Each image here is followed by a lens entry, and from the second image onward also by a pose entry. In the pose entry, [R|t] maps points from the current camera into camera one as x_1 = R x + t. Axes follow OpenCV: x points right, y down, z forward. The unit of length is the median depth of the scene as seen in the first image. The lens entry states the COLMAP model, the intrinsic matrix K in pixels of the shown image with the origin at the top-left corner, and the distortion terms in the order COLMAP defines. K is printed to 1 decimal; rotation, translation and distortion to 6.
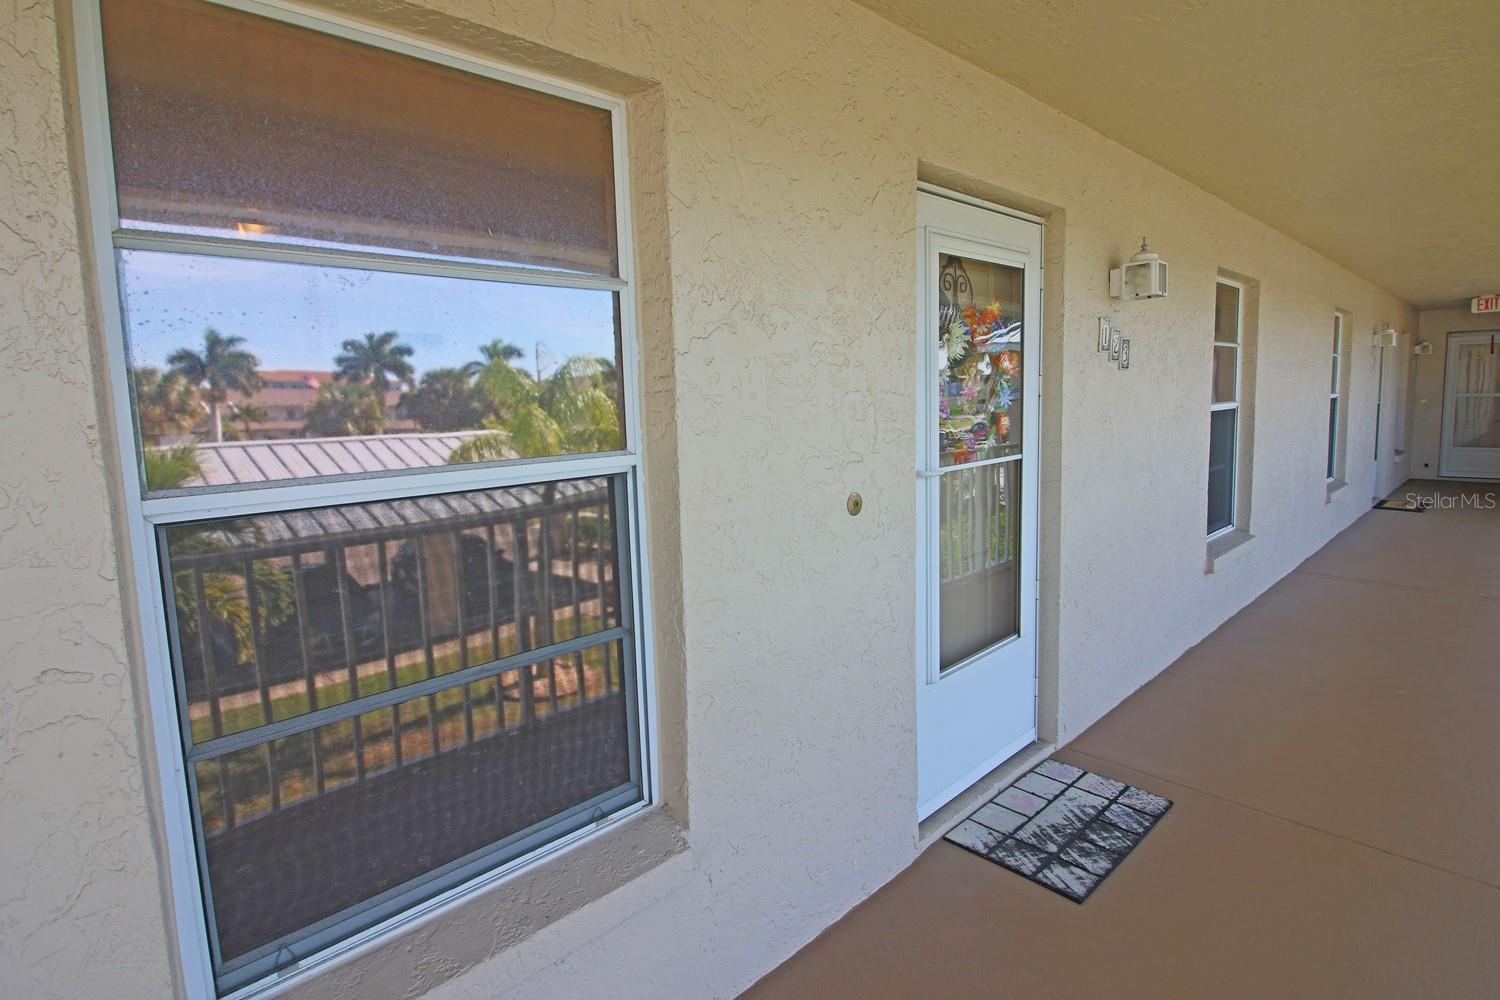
lens RADIAL K [[764.8, 0, 744.0], [0, 764.8, 491.4], [0, 0, 1]] dist [0.000871, -0.014124]
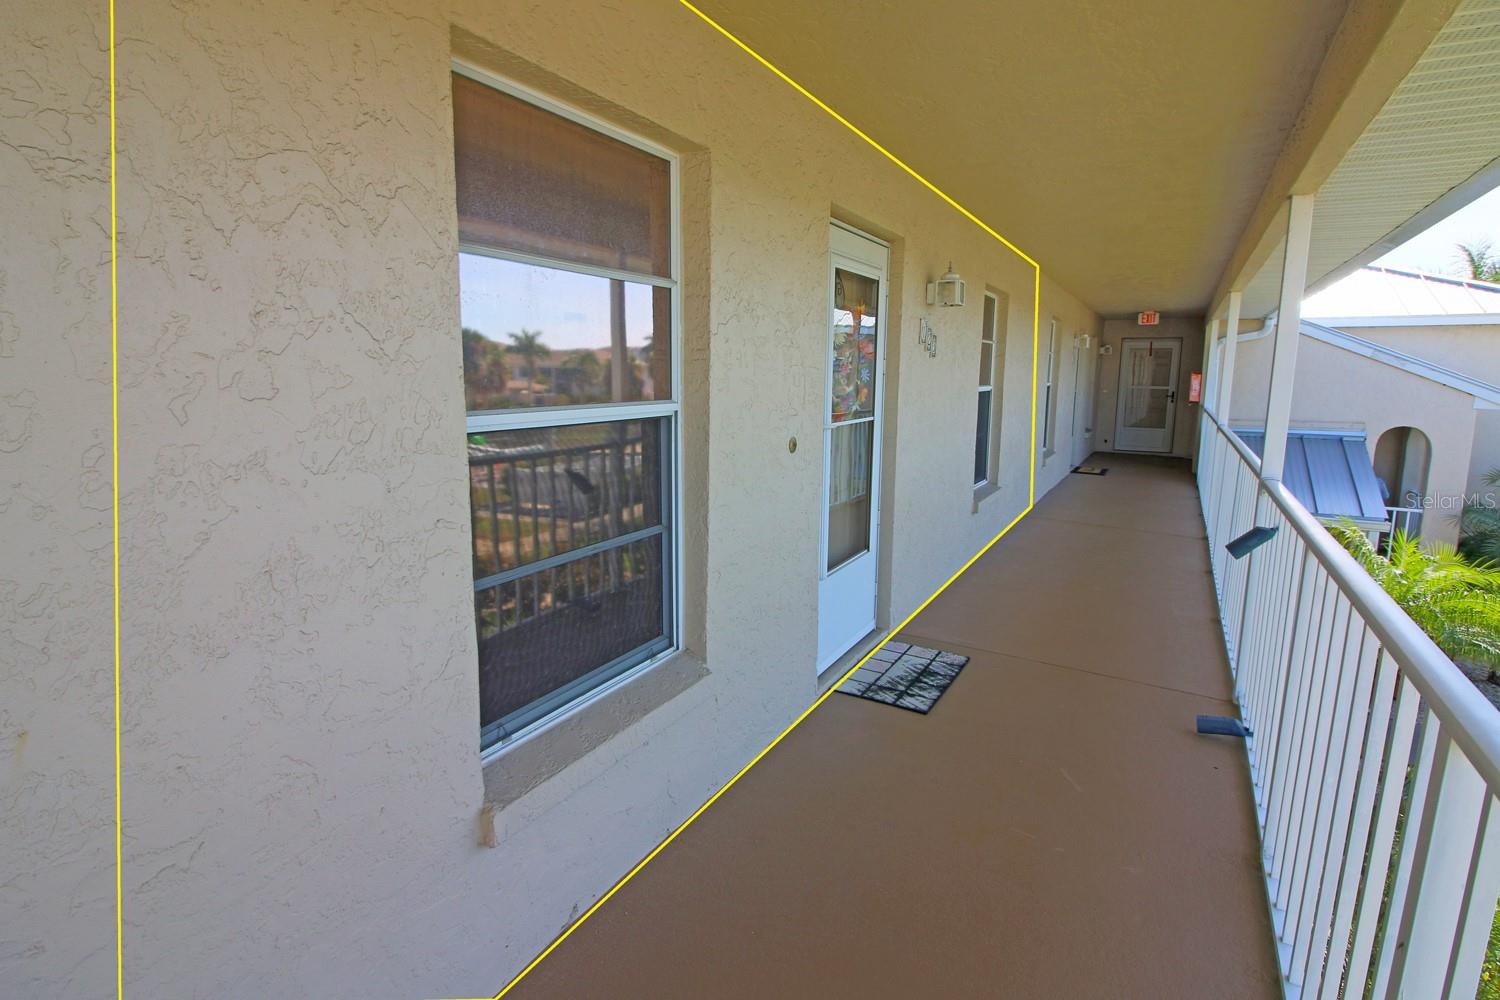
lens RADIAL K [[764.8, 0, 745.7], [0, 764.8, 496.1], [0, 0, 1]] dist [0.000871, -0.014124]
pose [[0.955335, -0.008308, 0.295409, -0.313573], [-0.003144, 0.999262, 0.038270, 0.050126], [-0.295509, -0.037489, 0.954604, -0.292555]]
